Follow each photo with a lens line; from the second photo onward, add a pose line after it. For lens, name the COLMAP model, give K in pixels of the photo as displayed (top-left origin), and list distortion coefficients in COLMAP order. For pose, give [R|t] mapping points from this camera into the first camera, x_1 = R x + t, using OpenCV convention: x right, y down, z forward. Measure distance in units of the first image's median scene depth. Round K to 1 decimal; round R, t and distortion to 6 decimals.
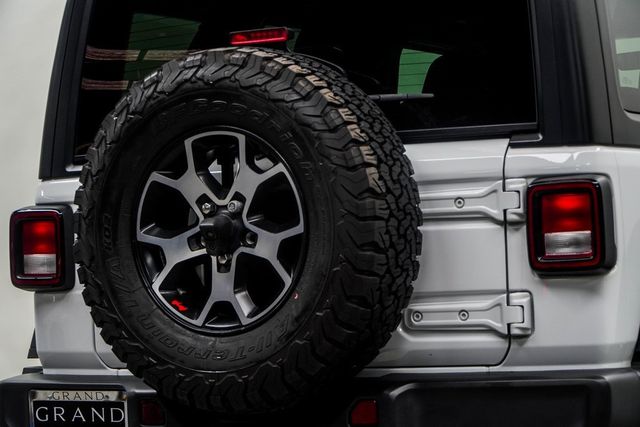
lens RADIAL K [[2137.3, 0, 320.0], [0, 2137.3, 213.5], [0, 0, 1]] dist [-0.592447, -0.734233]
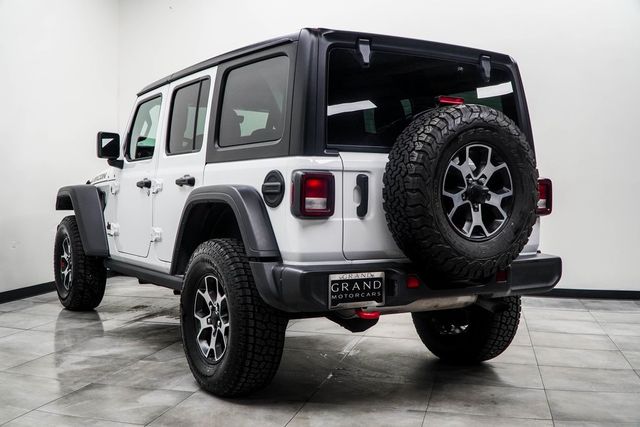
lens RADIAL K [[801.7, 0, 320.0], [0, 801.7, 213.5], [0, 0, 1]] dist [-0.004489, -0.006150]
pose [[0.467856, 0.022815, 0.883510, -0.809166], [-0.044283, 0.999016, -0.002348, 0.037696], [-0.882695, -0.038027, 0.468406, 0.757209]]
